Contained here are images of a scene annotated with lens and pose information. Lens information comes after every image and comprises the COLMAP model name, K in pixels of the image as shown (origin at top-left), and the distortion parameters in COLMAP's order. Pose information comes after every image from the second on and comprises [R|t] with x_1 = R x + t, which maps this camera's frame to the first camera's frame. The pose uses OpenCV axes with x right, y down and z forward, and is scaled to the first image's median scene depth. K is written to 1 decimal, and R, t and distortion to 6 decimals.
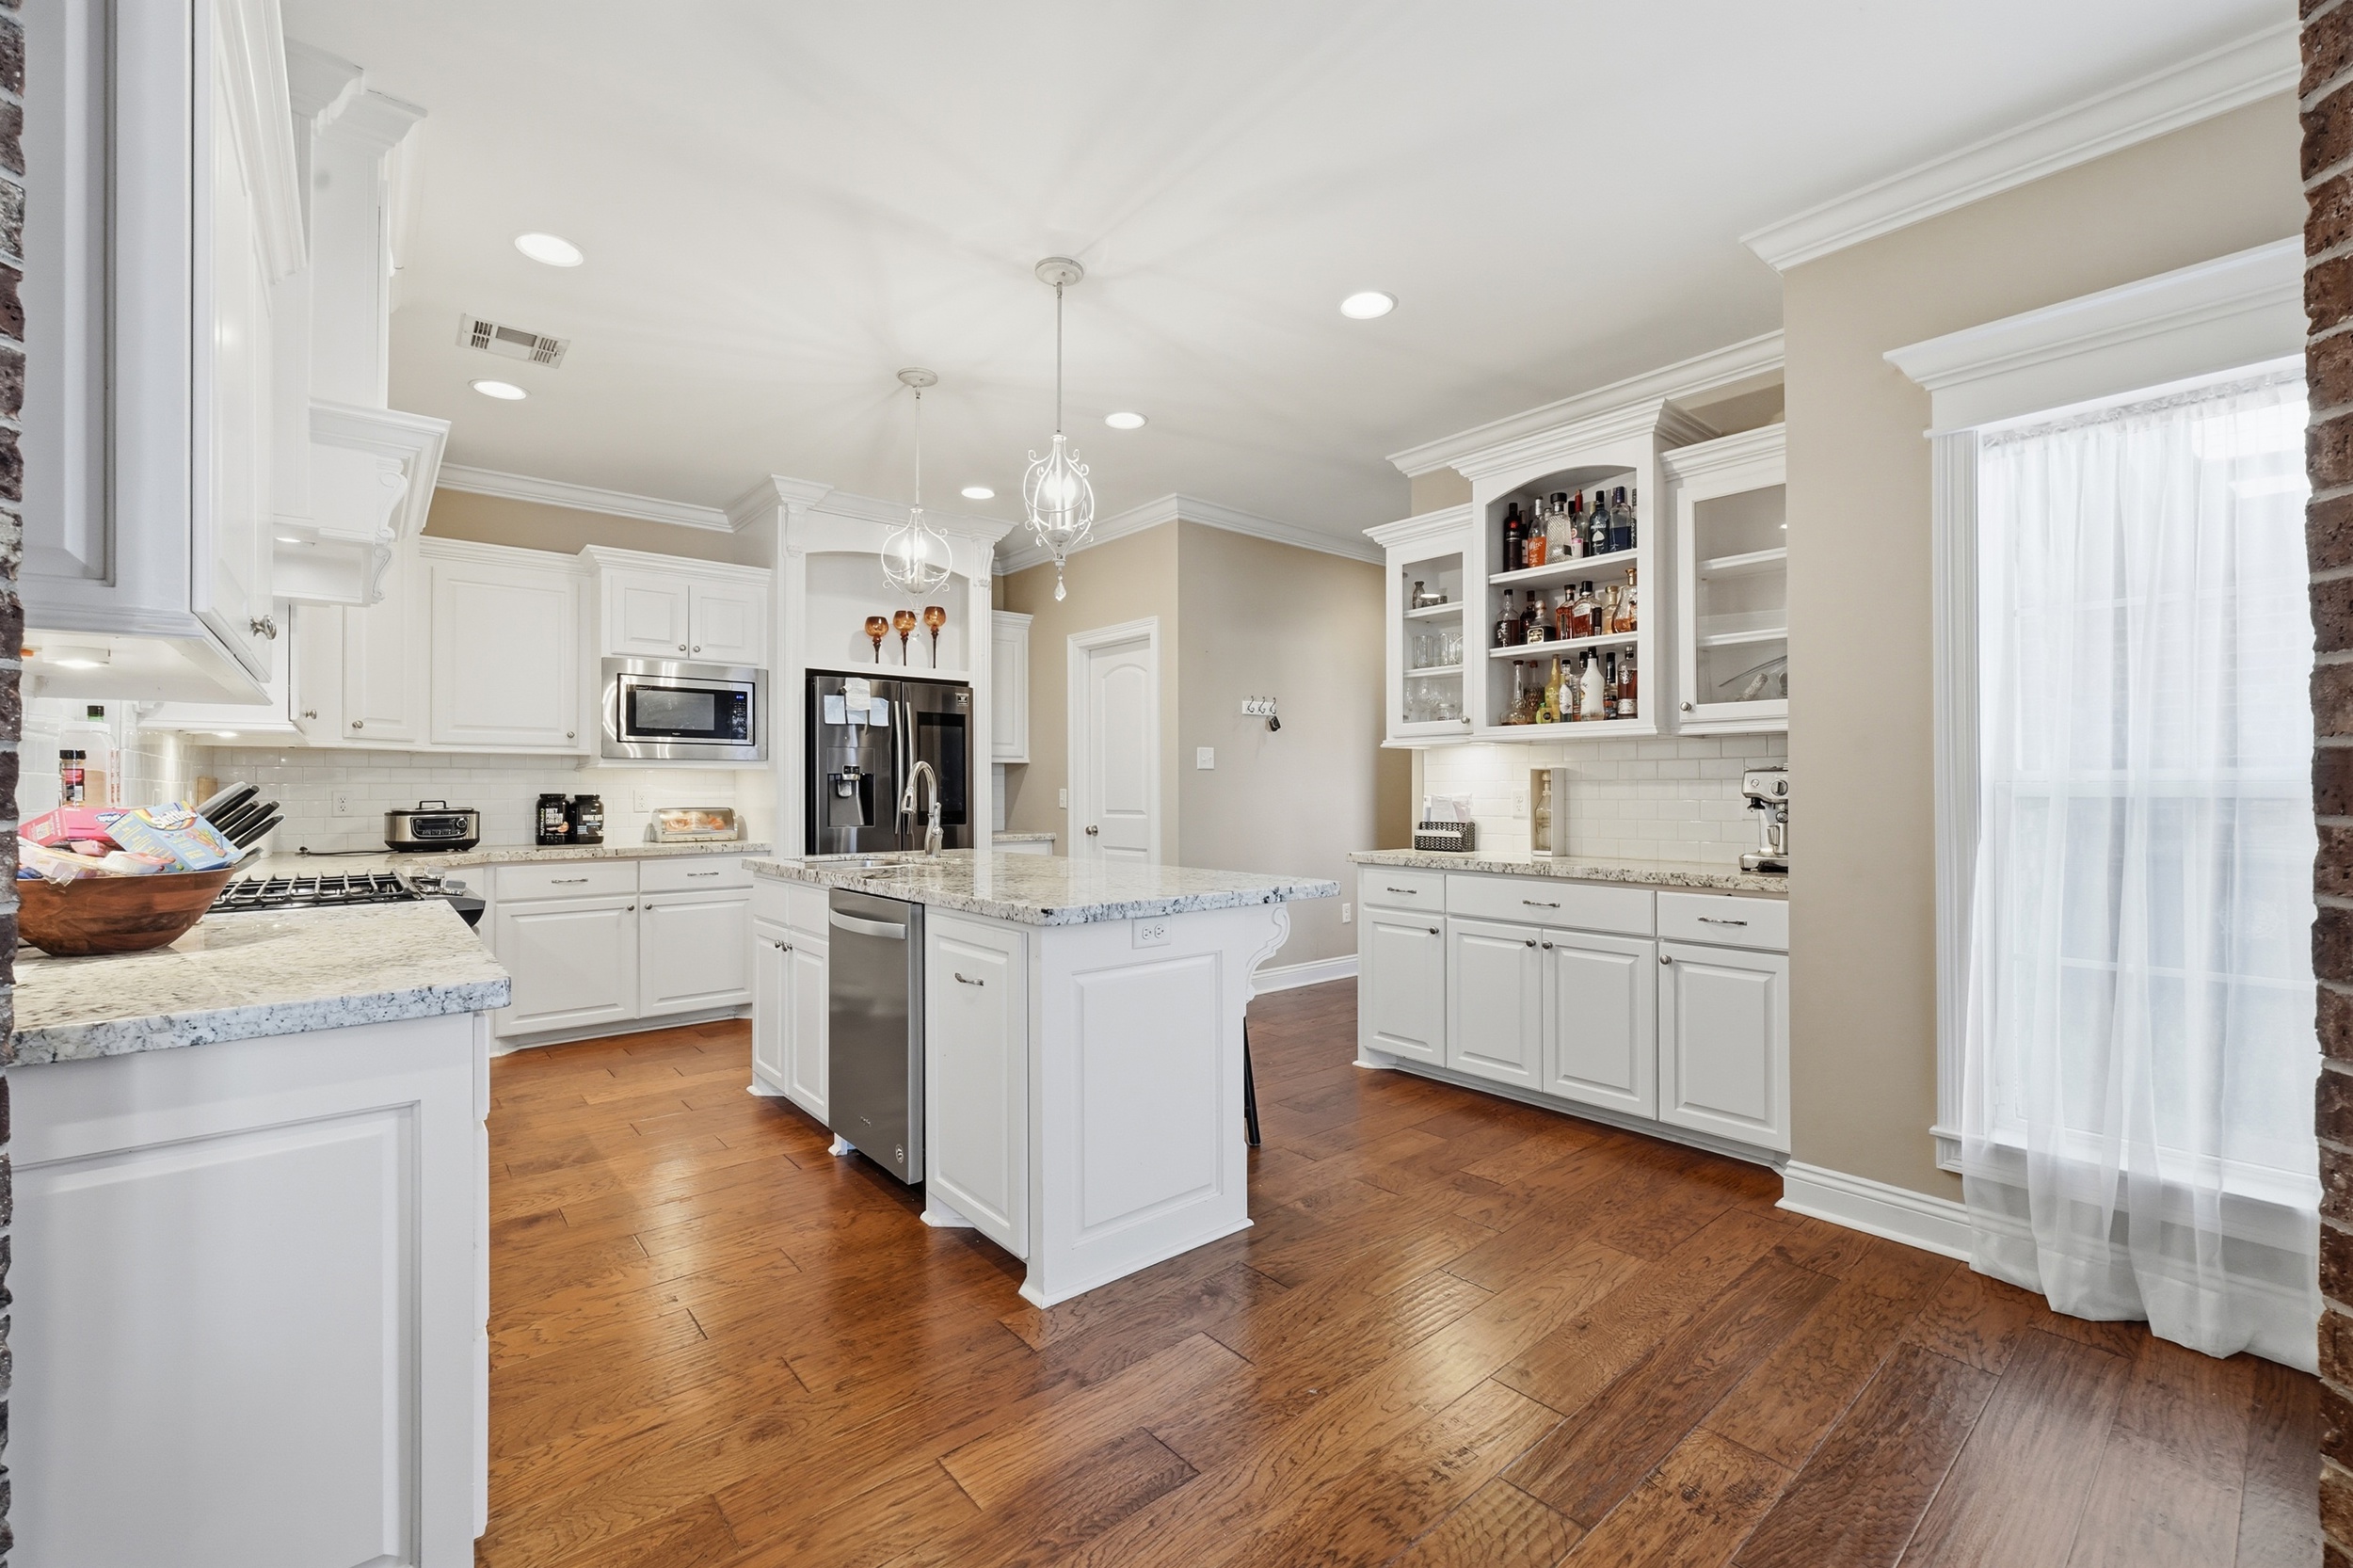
lens RADIAL K [[986.7, 0, 1191.1], [0, 986.7, 781.0], [0, 0, 1]] dist [-0.012442, 0.004249]
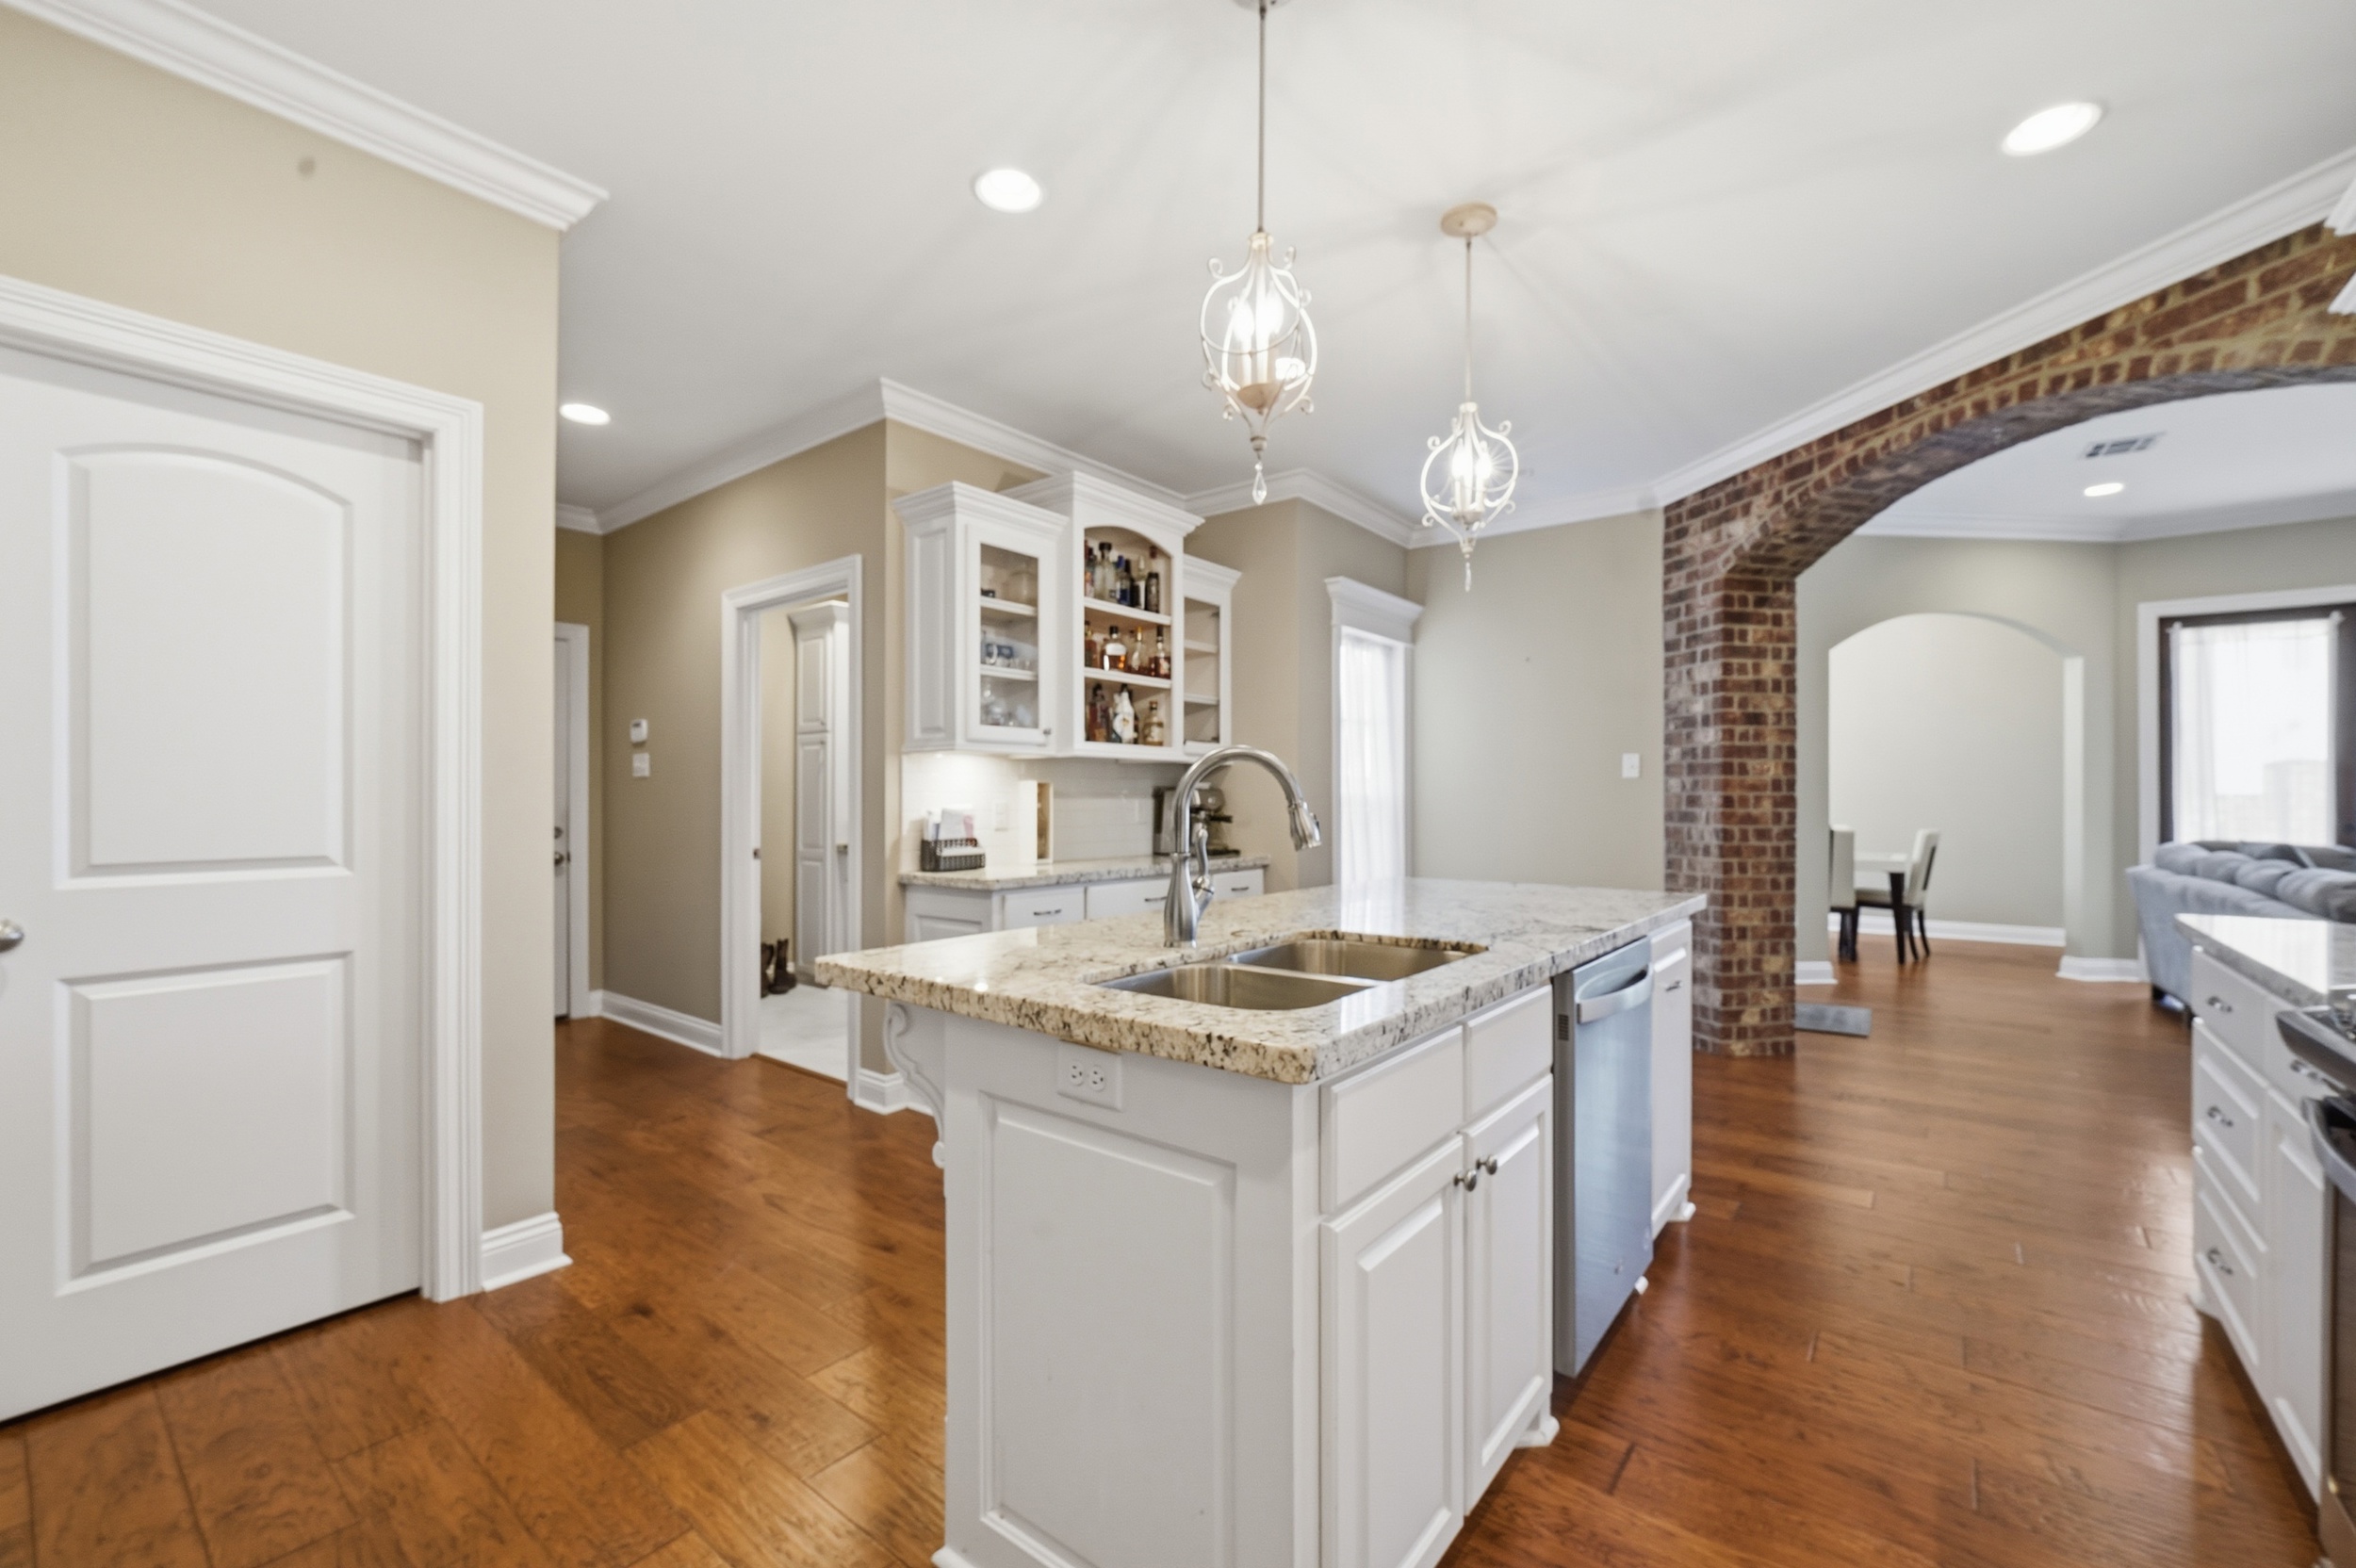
lens RADIAL K [[987.9, 0, 1177.2], [0, 987.9, 803.2], [0, 0, 1]] dist [-0.012442, 0.004249]
pose [[-0.206435, 0.002155, 0.978458, -0.668320], [-0.010041, 0.999940, -0.004321, 0.012426], [-0.978409, -0.010717, -0.206401, 1.009207]]
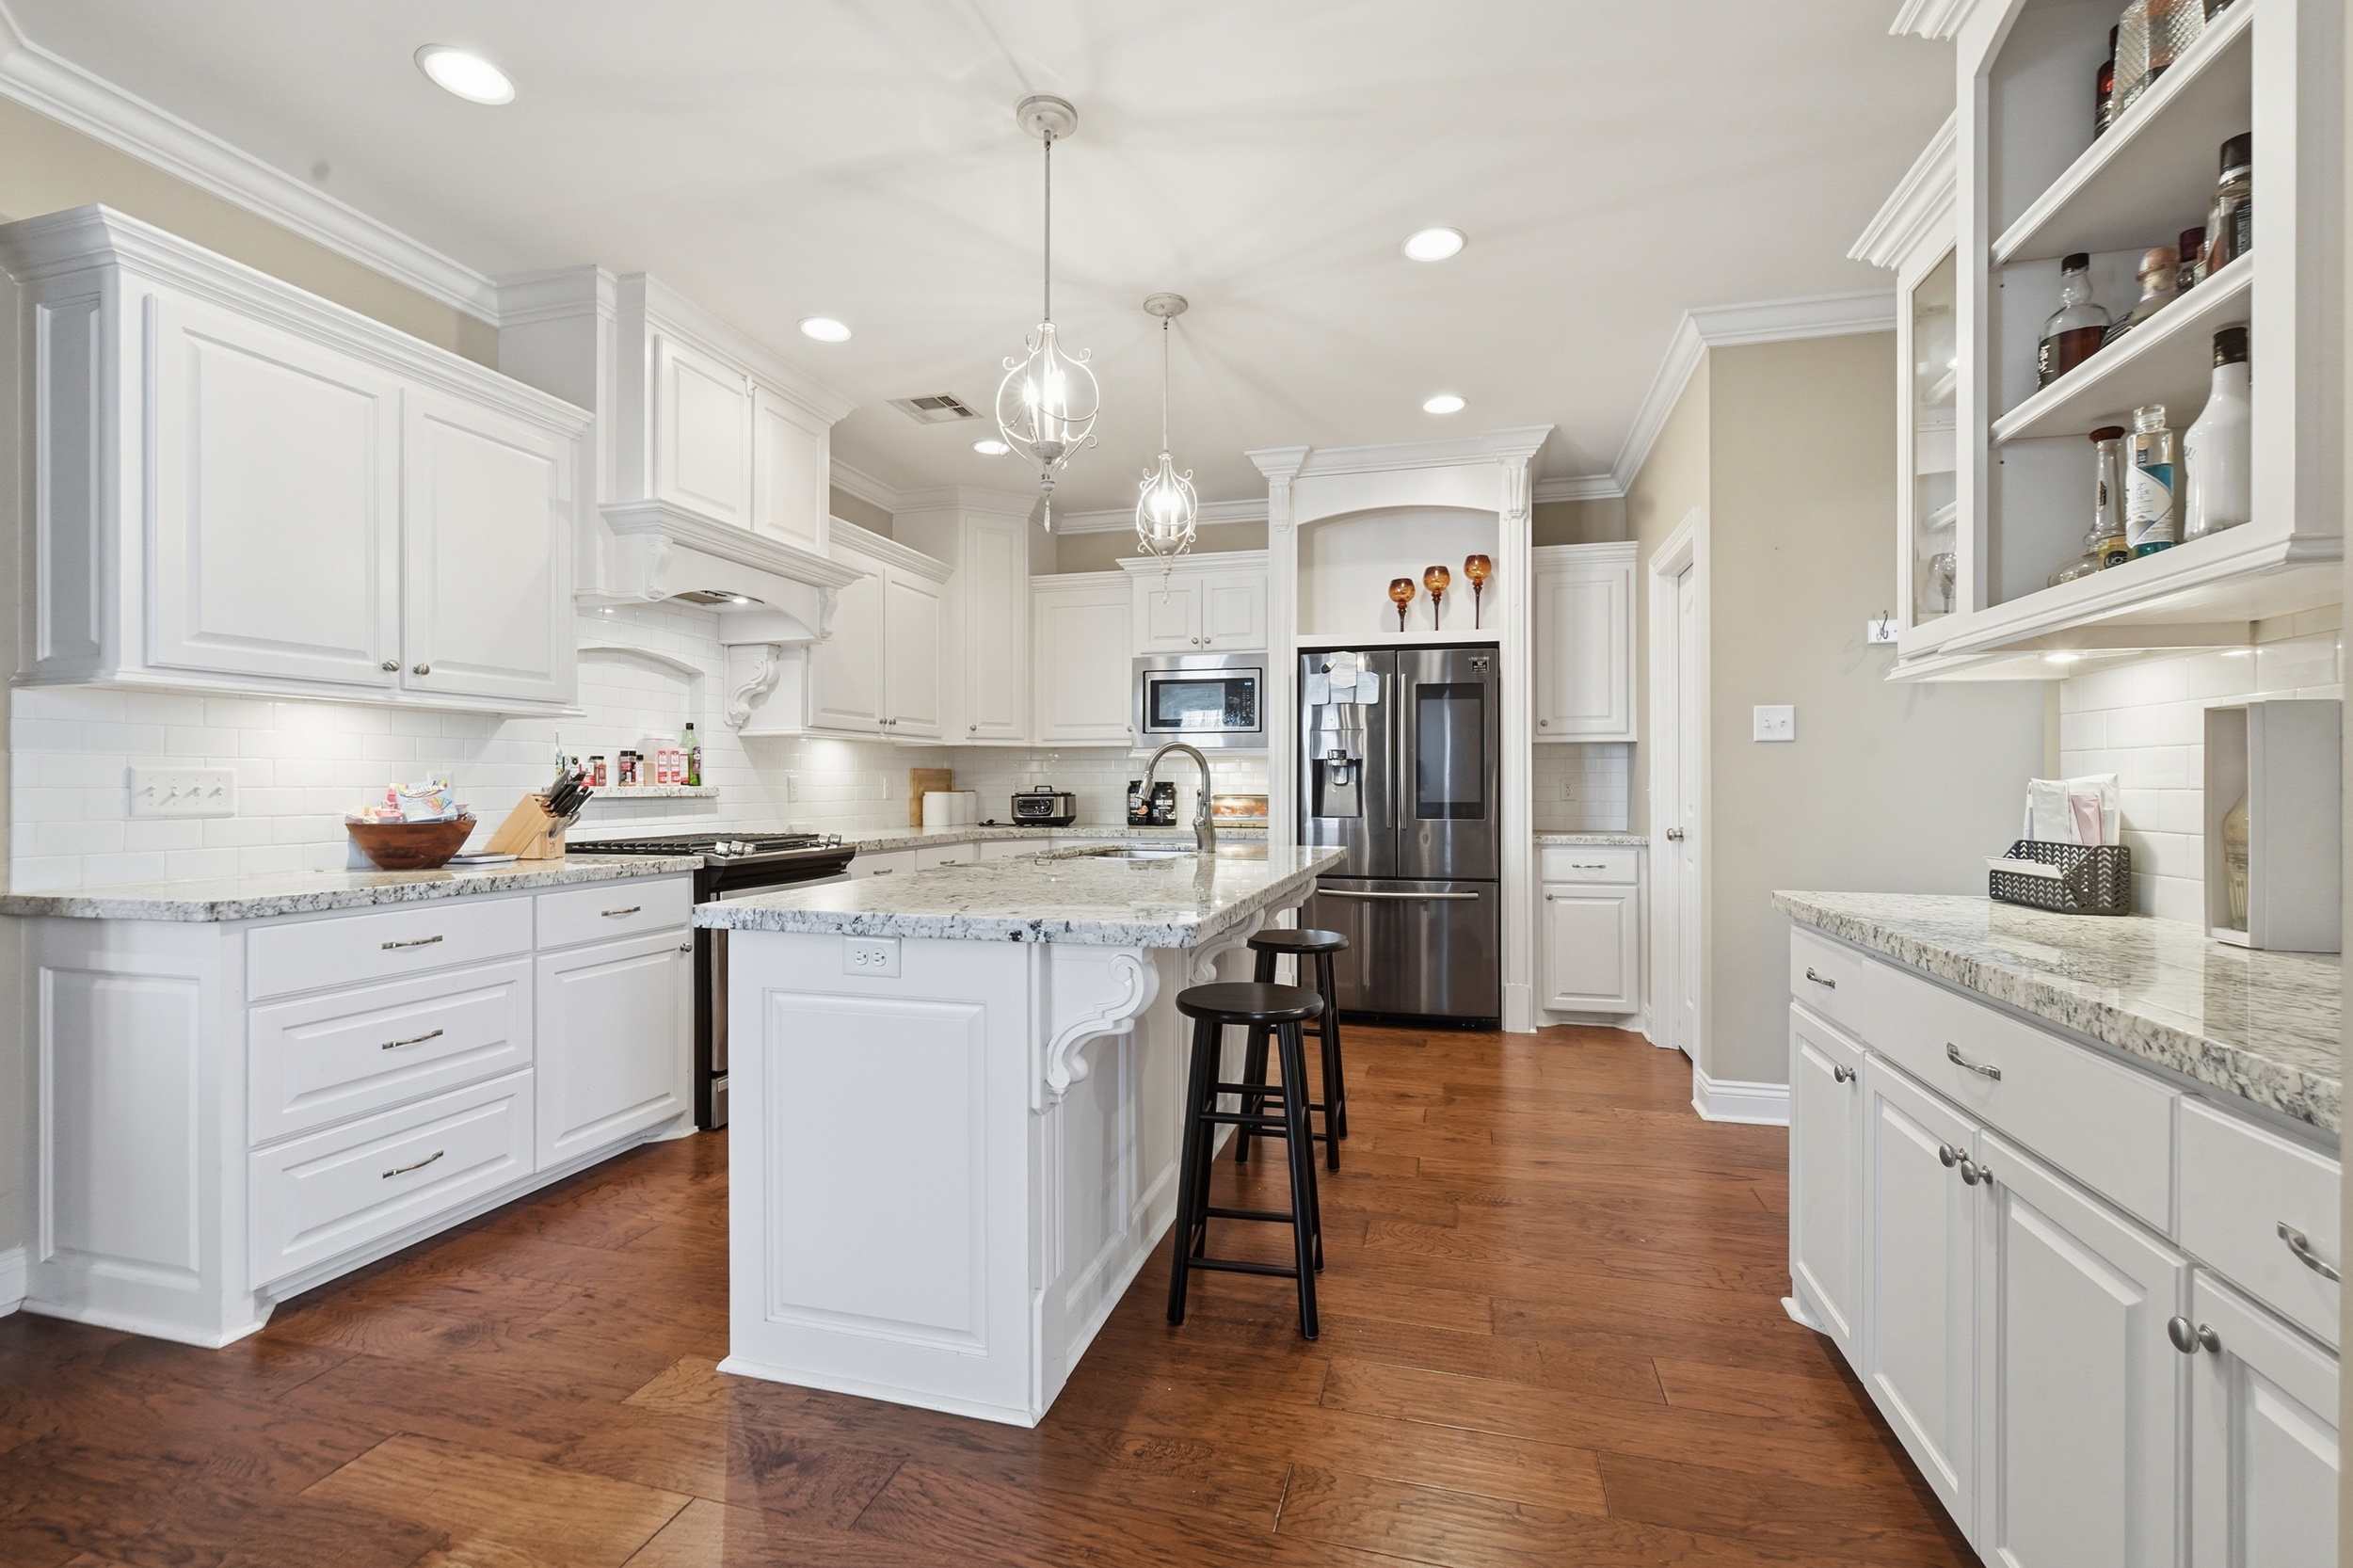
lens RADIAL K [[986.7, 0, 1179.5], [0, 986.7, 799.3], [0, 0, 1]] dist [-0.012442, 0.004249]
pose [[0.556367, 0.012900, -0.830837, 0.407046], [0.009718, 0.999710, 0.022030, 0.011576], [0.830880, -0.020331, 0.556080, 0.450595]]
